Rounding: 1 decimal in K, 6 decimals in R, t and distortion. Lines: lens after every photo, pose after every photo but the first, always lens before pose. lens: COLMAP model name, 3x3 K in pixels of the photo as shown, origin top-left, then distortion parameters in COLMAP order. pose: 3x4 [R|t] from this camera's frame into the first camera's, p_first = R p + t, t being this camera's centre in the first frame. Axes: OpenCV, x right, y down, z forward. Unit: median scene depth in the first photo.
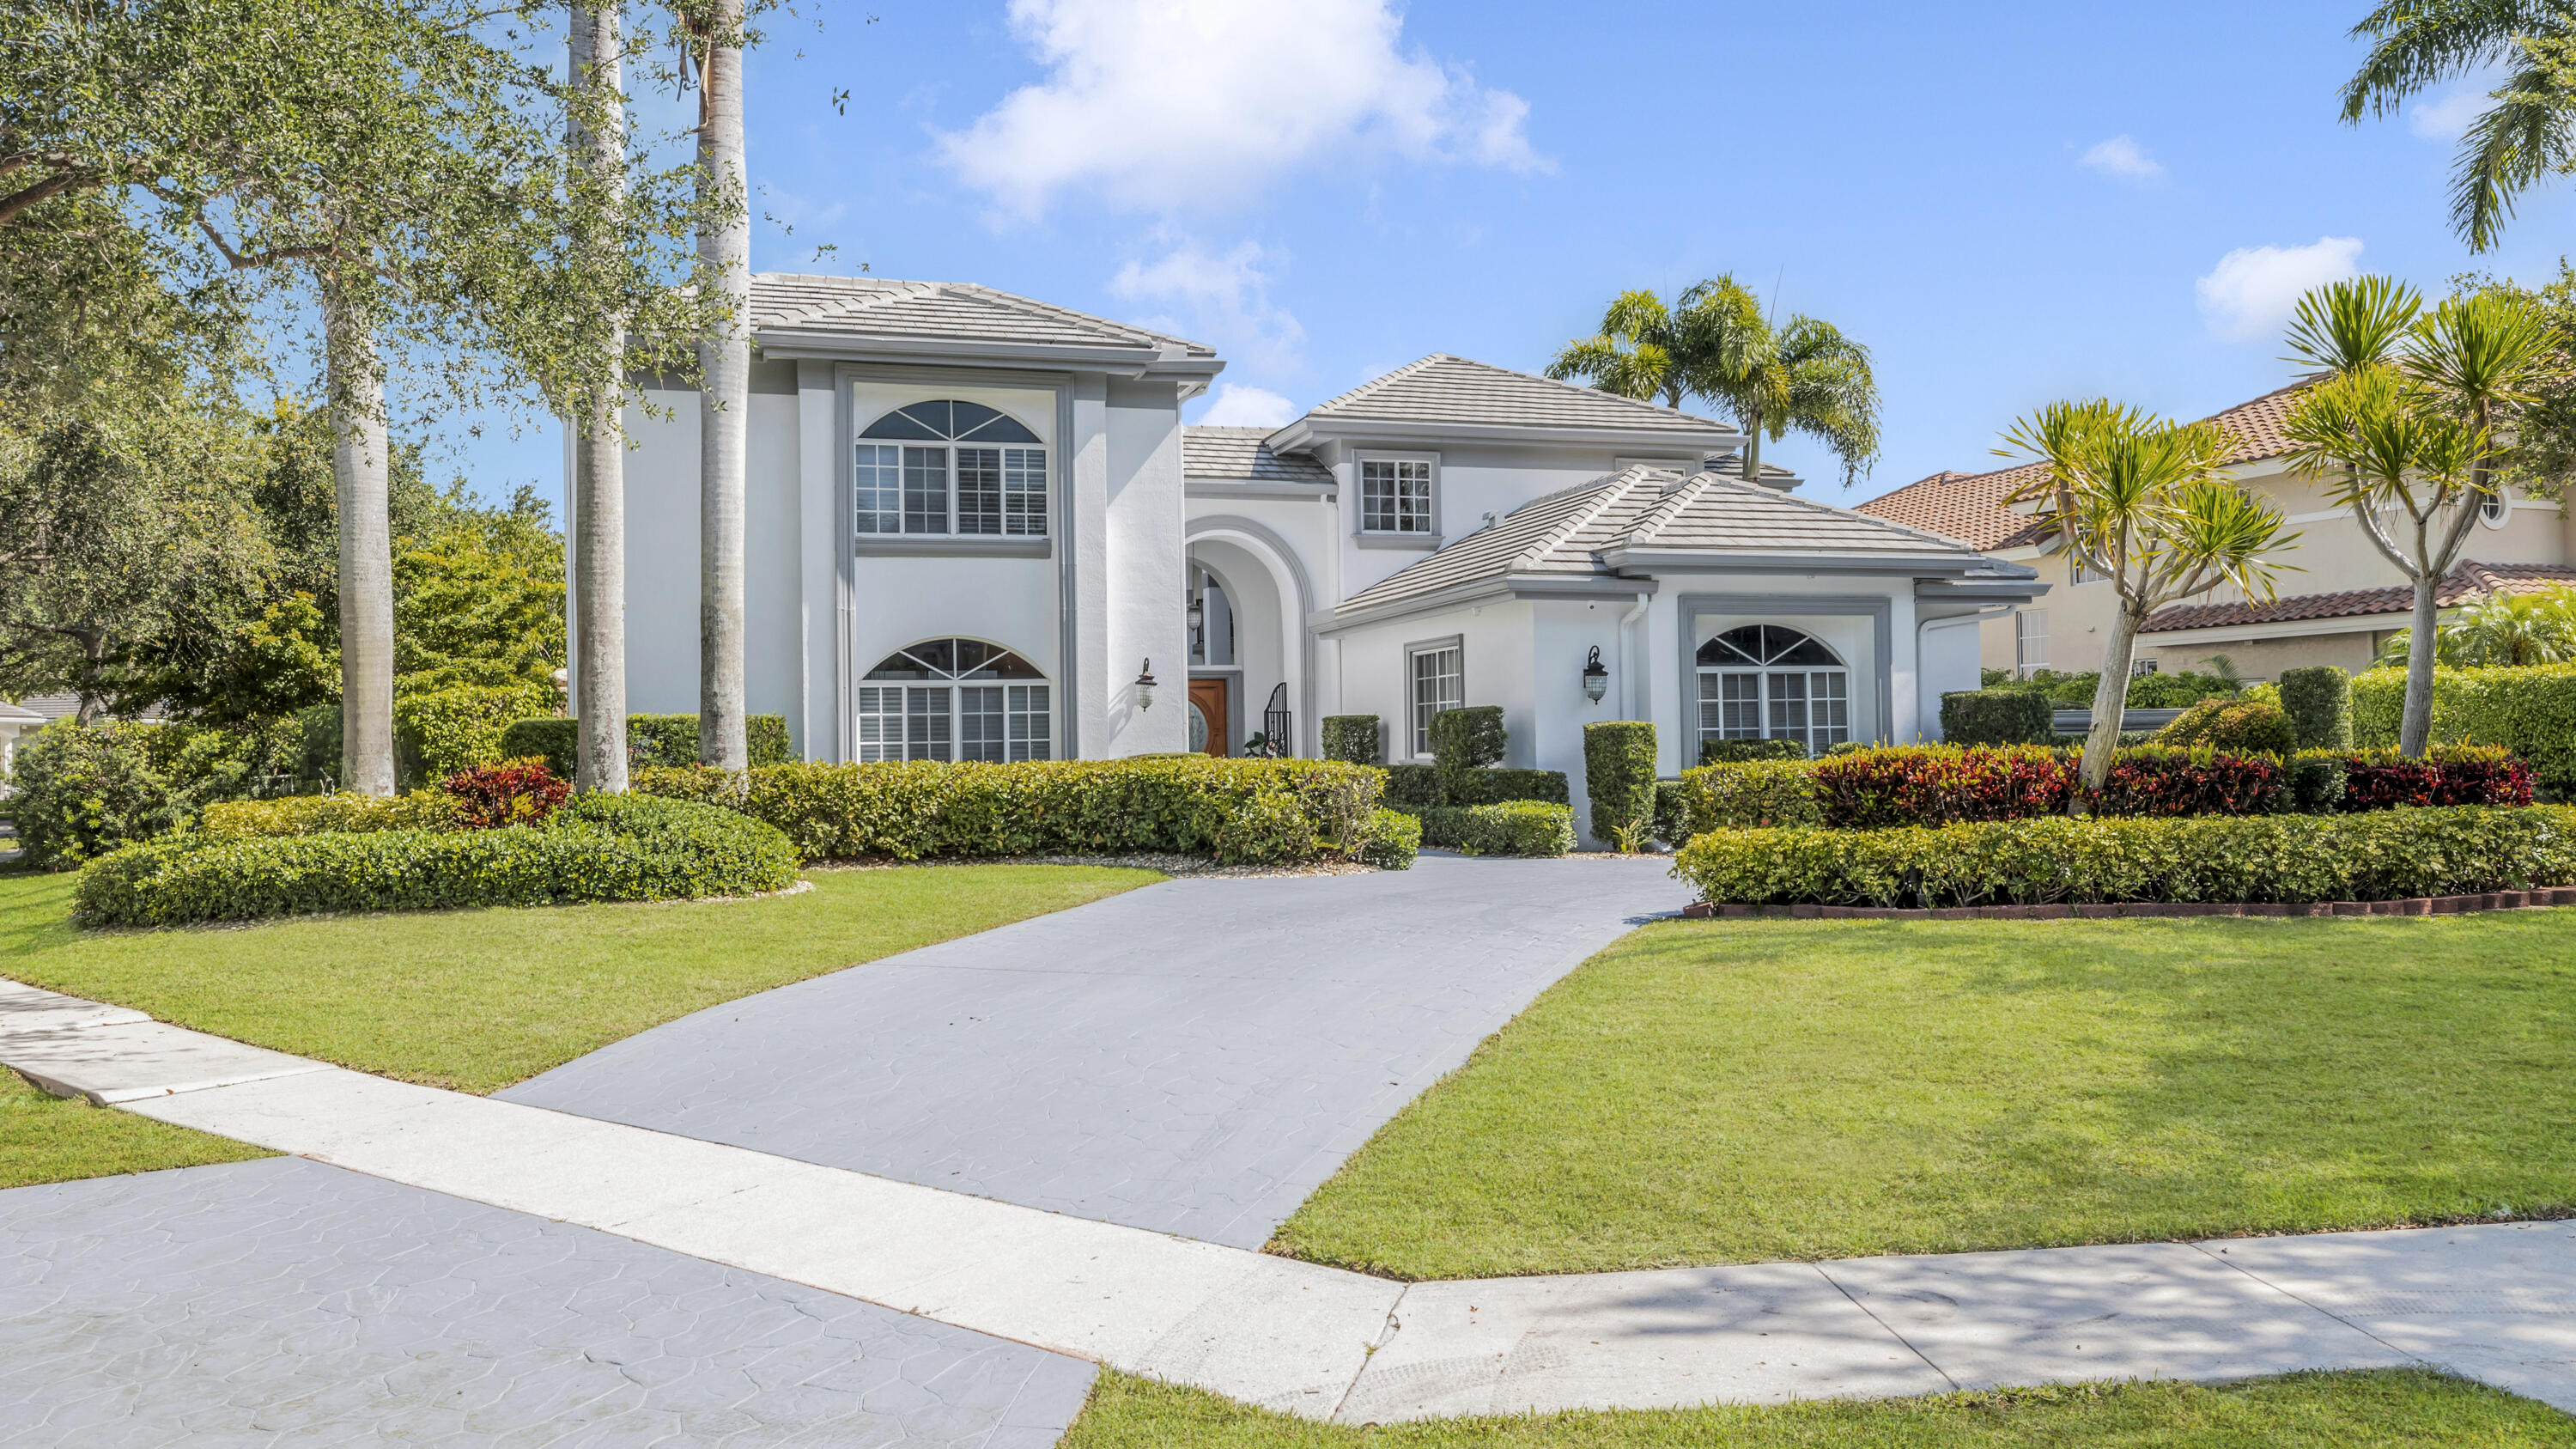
lens RADIAL K [[1782.9, 0, 1293.1], [0, 1782.9, 722.3], [0, 0, 1]] dist [0.001503, 0.002277]
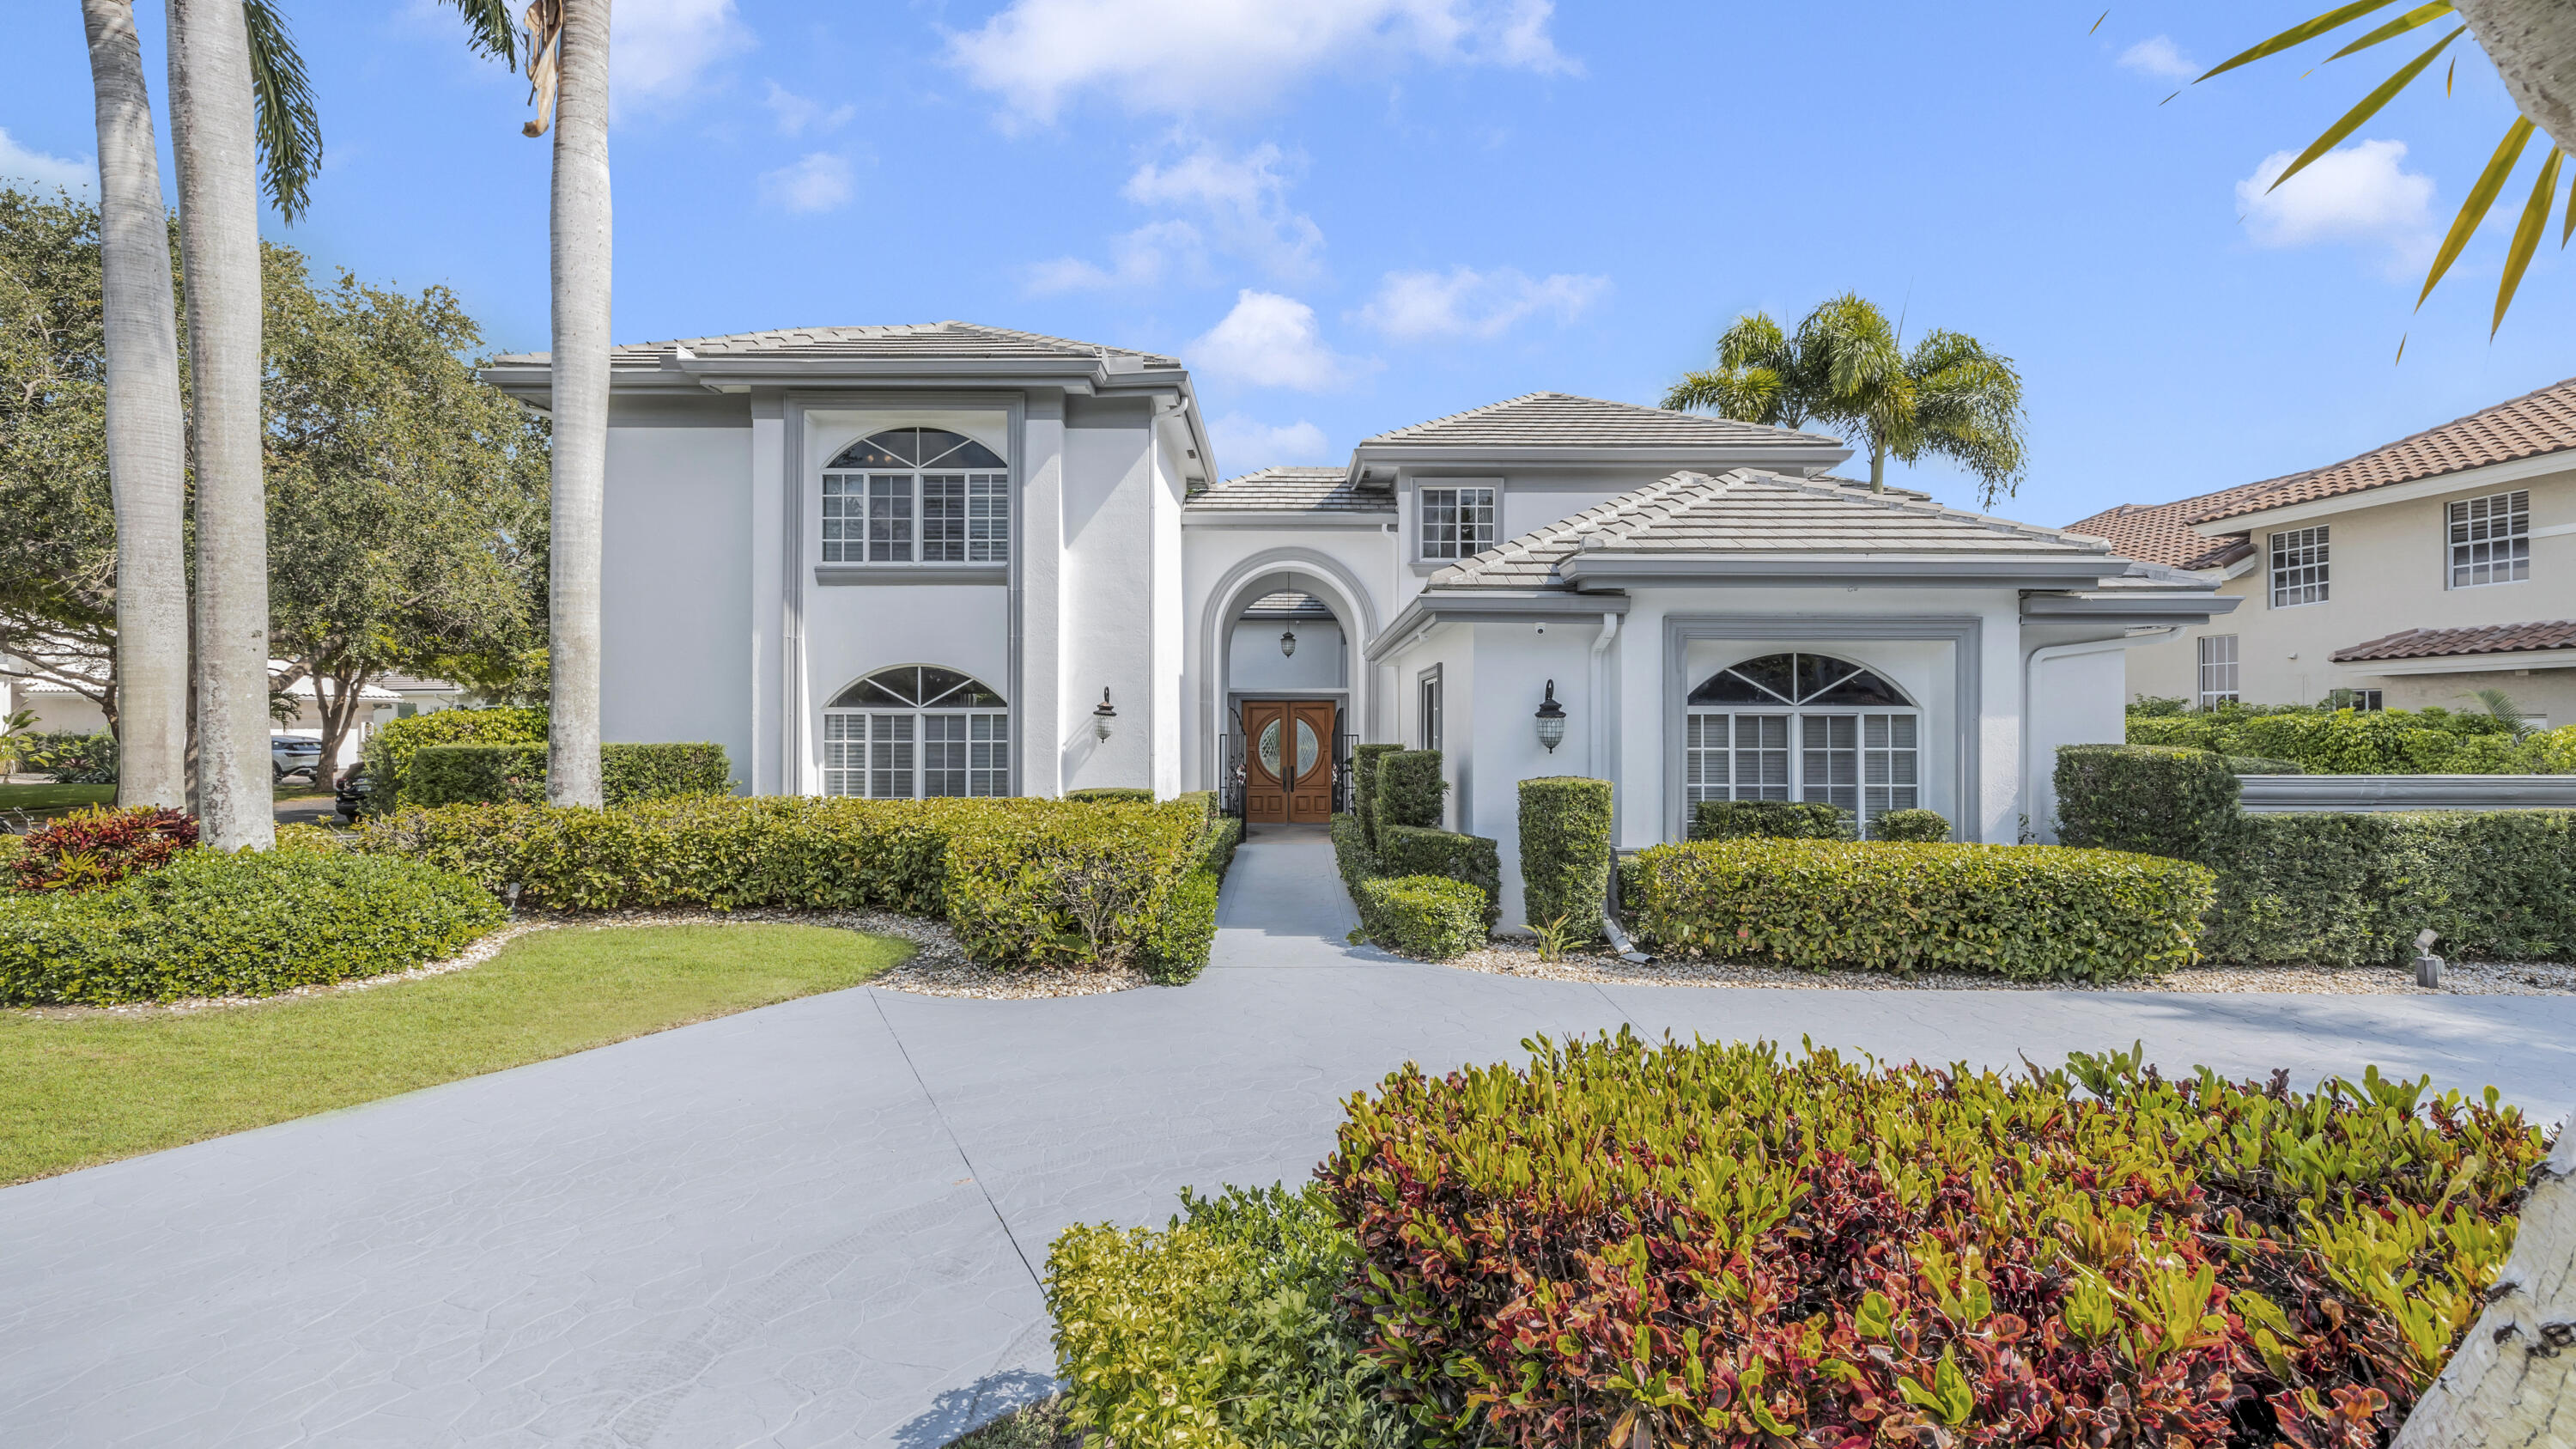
lens RADIAL K [[1143.3, 0, 1275.7], [0, 1143.3, 725.7], [0, 0, 1]] dist [0.000733, -0.000026]
pose [[0.955543, 0.019133, -0.294230, 0.191513], [-0.015624, 0.999776, 0.014272, -0.026168], [0.294437, -0.009040, 0.955628, 0.448731]]
